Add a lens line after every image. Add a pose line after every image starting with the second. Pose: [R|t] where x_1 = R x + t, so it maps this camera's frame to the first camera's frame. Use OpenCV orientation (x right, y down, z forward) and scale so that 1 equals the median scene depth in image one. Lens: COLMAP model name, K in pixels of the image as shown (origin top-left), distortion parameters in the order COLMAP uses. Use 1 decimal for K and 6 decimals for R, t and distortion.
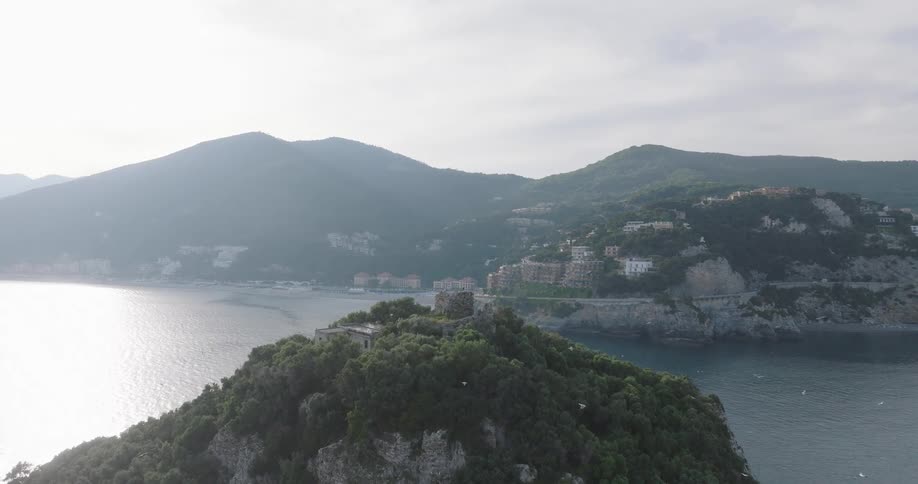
lens RADIAL K [[646.0, 0, 462.0], [0, 646.0, 241.5], [0, 0, 1]] dist [0.006627, 0.010963]
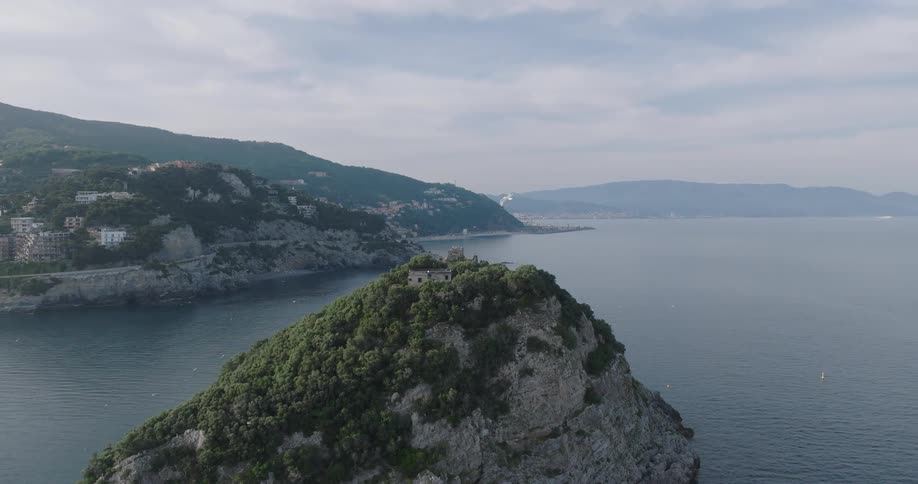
lens RADIAL K [[646.0, 0, 456.6], [0, 646.0, 242.2], [0, 0, 1]] dist [0.006627, 0.010963]
pose [[0.542035, -0.054131, 0.838611, -0.229963], [0.006503, 0.998164, 0.060227, -0.008099], [-0.840331, -0.027192, 0.541391, -0.008530]]
